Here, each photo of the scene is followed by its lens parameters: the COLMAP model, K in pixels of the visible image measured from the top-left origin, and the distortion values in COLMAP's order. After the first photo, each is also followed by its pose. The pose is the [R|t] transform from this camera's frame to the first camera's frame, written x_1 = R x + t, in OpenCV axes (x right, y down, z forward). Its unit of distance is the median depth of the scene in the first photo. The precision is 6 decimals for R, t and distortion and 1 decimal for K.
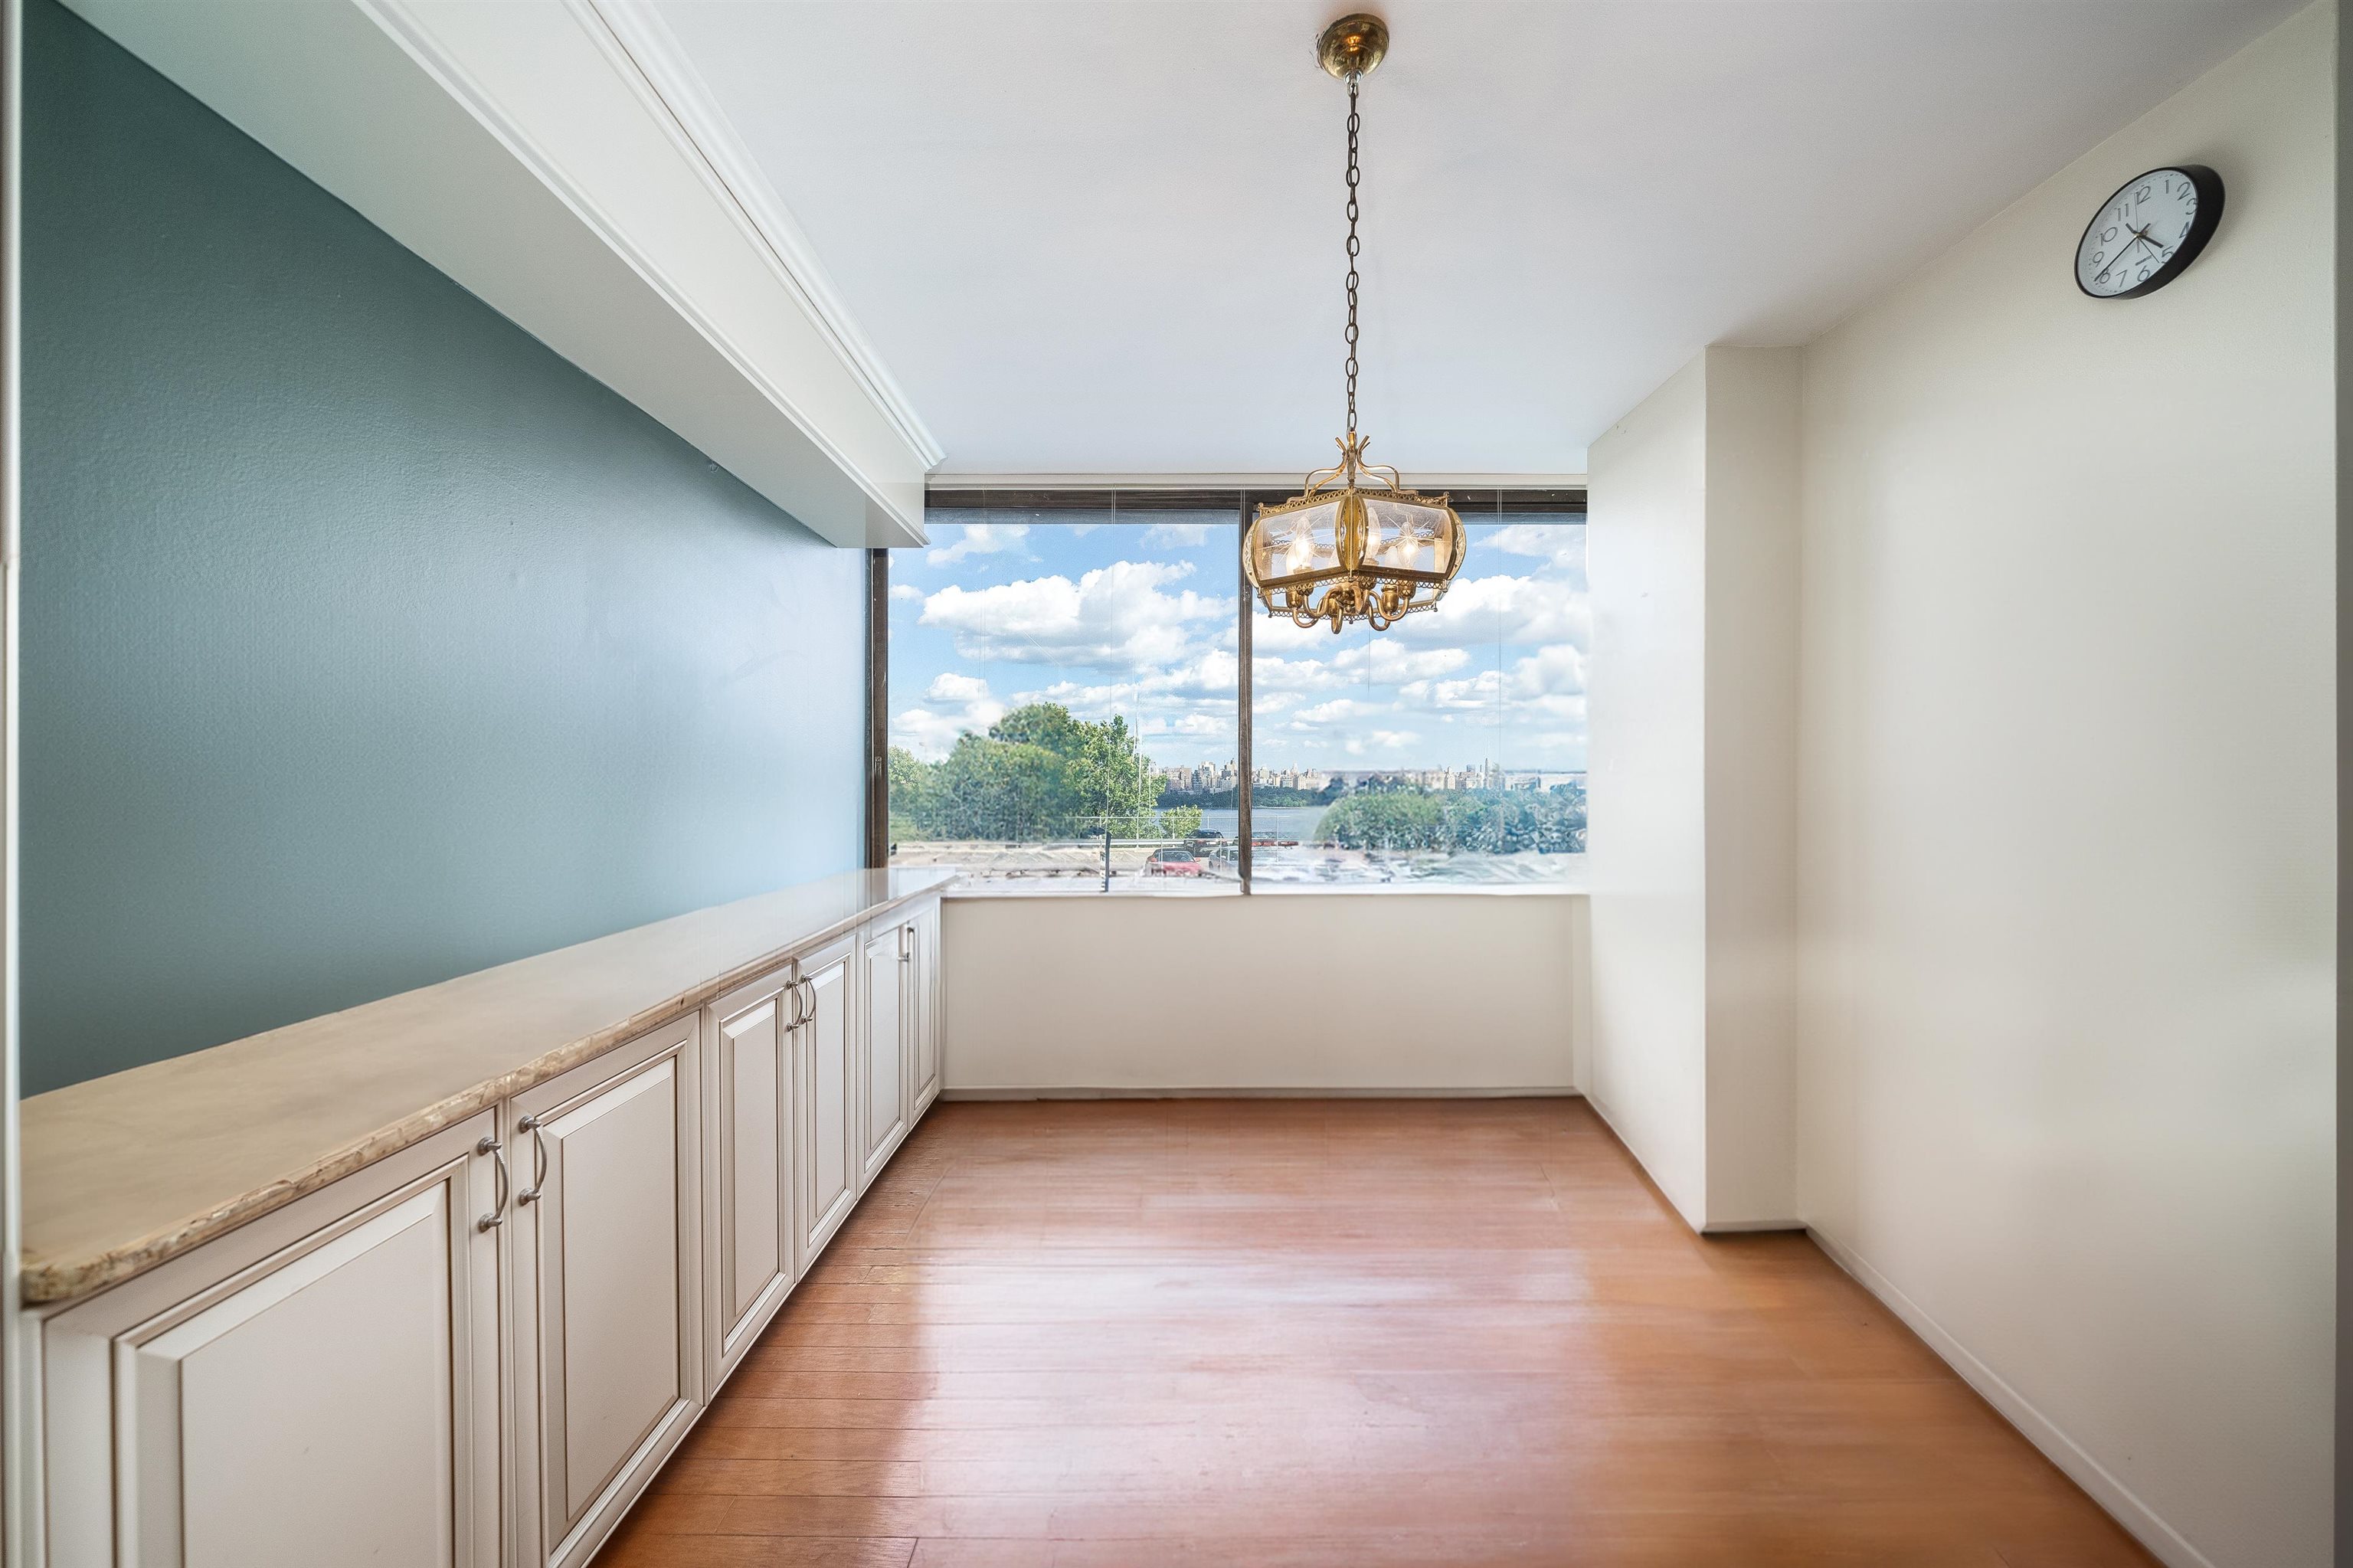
lens RADIAL K [[836.6, 0, 1176.5], [0, 836.6, 784.0], [0, 0, 1]] dist [-0.000643, -0.000032]
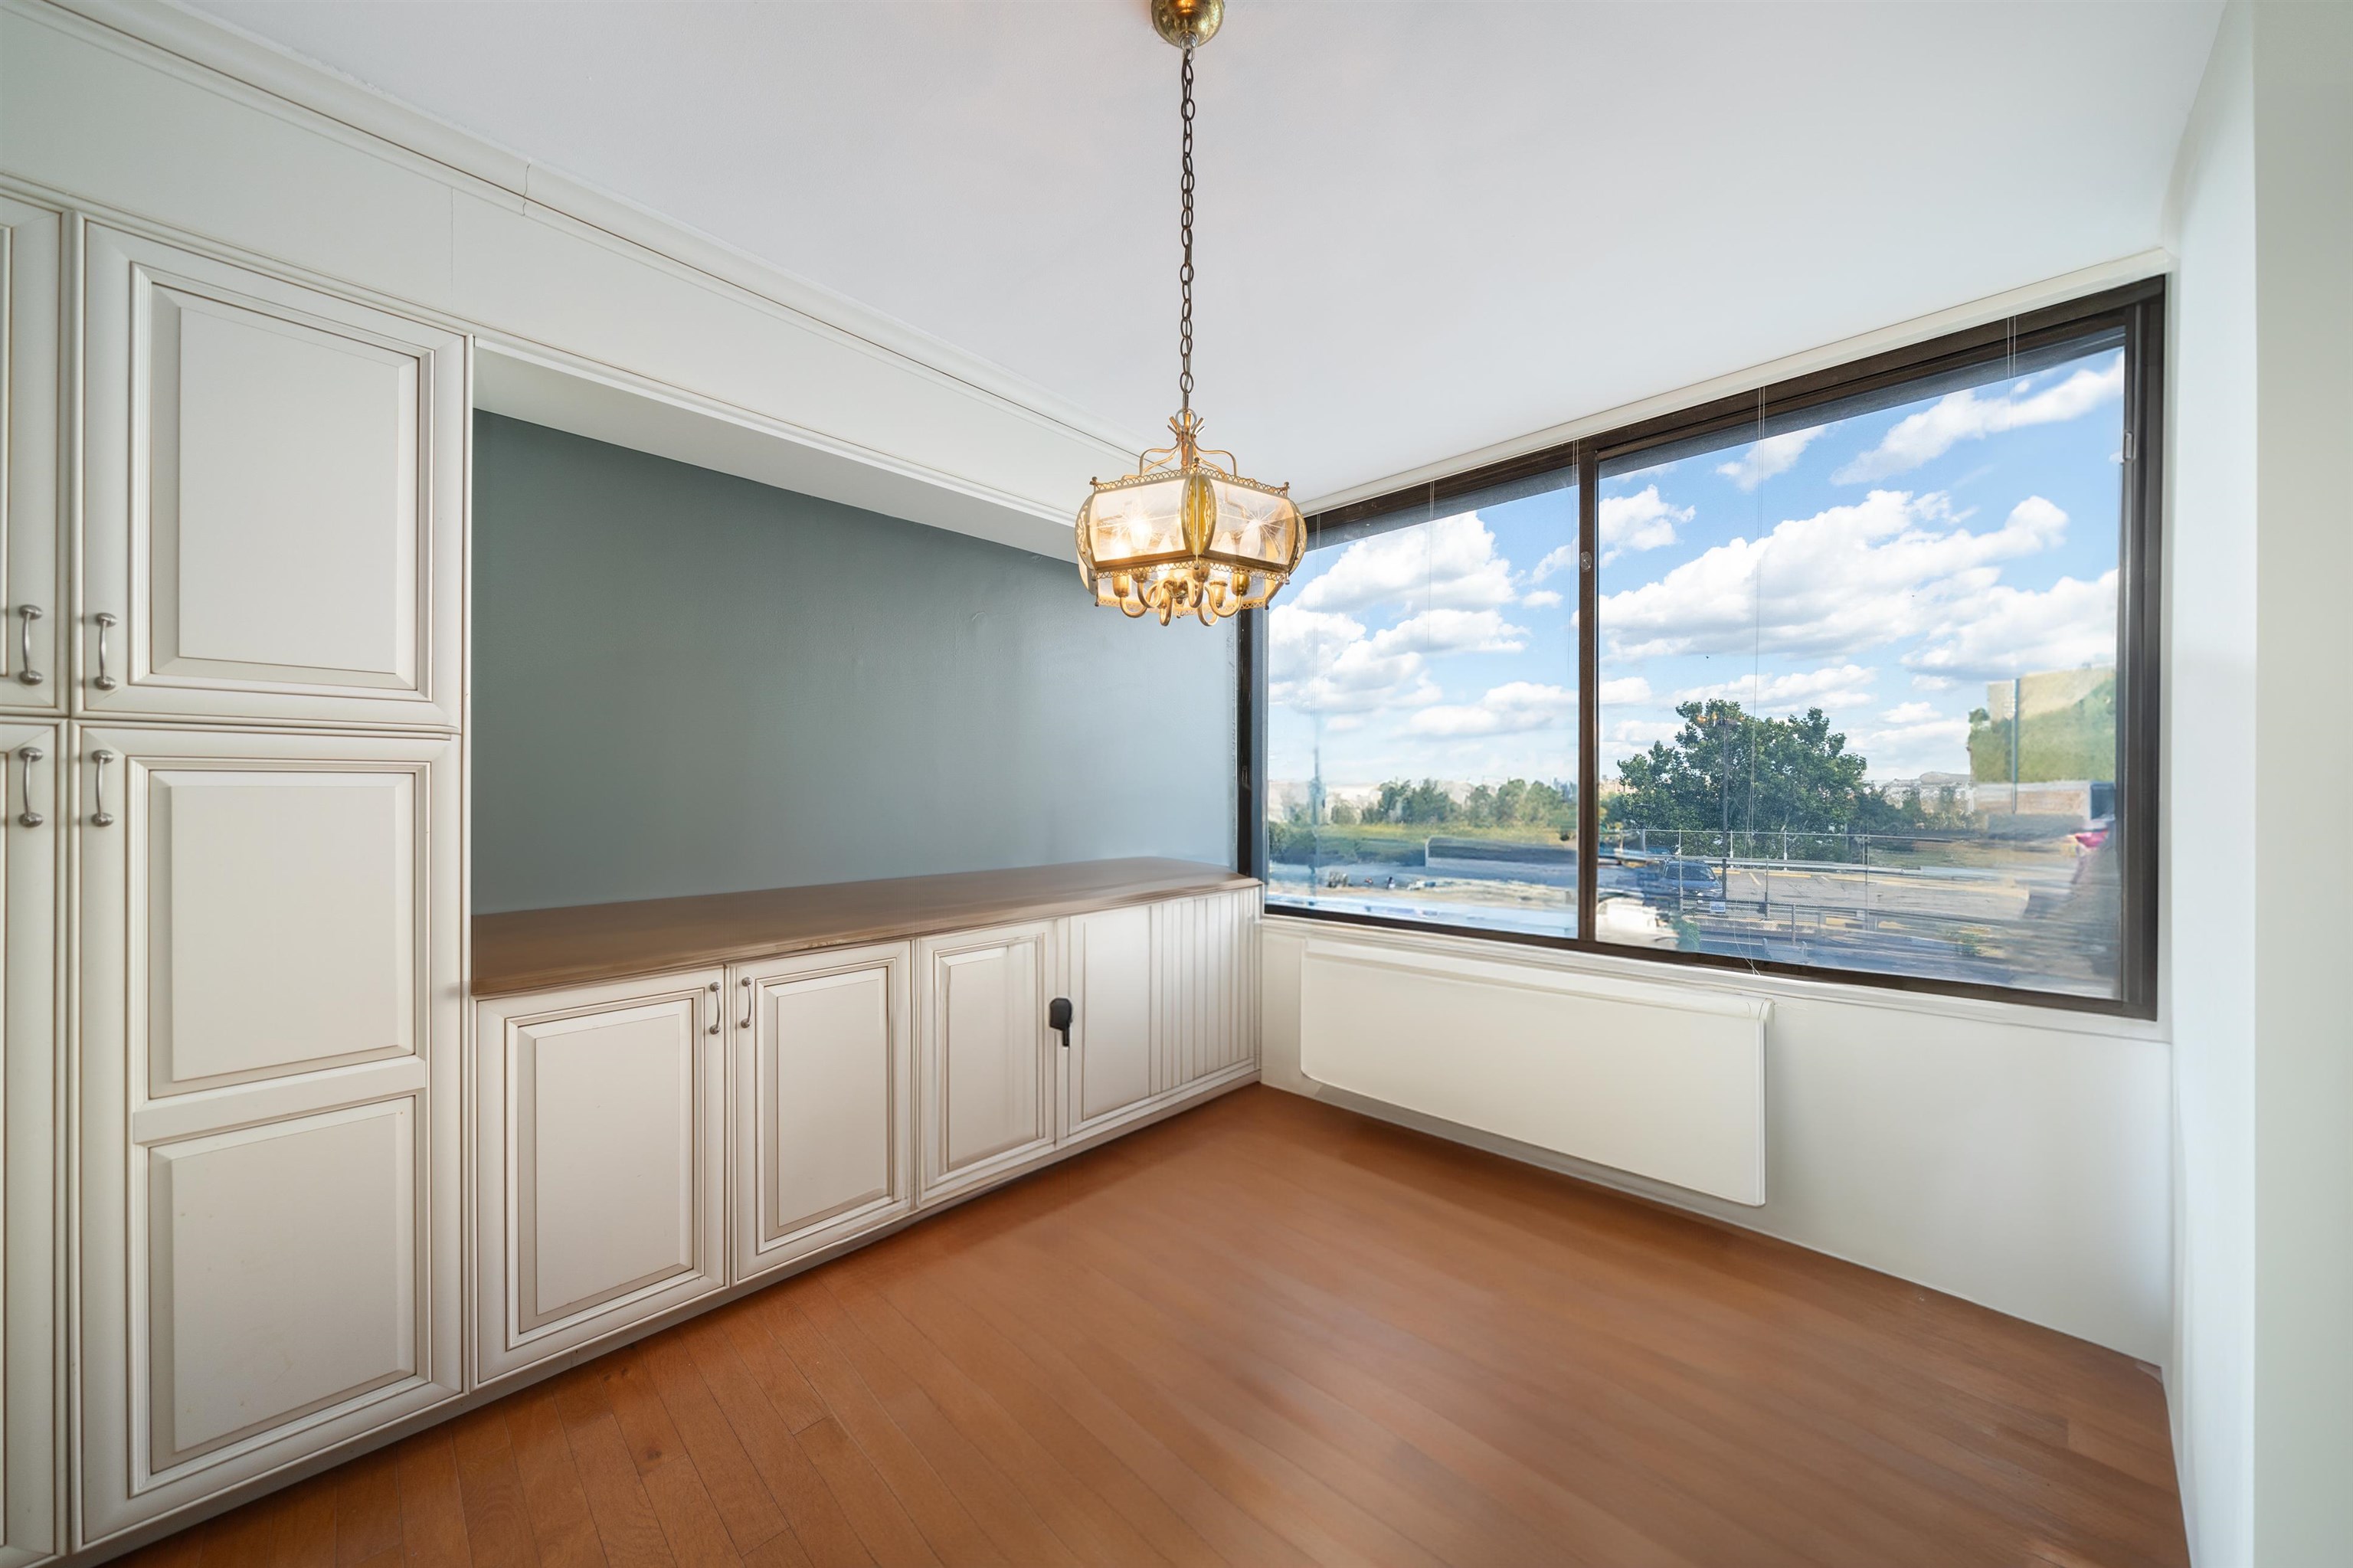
lens RADIAL K [[802.3, 0, 1176.5], [0, 802.3, 784.0], [0, 0, 1]] dist [-0.005420, -0.000040]
pose [[0.728362, -0.004948, -0.685175, 0.302714], [-0.001940, 0.999955, -0.009283, 0.003170], [0.685190, 0.008090, 0.728319, 0.119209]]
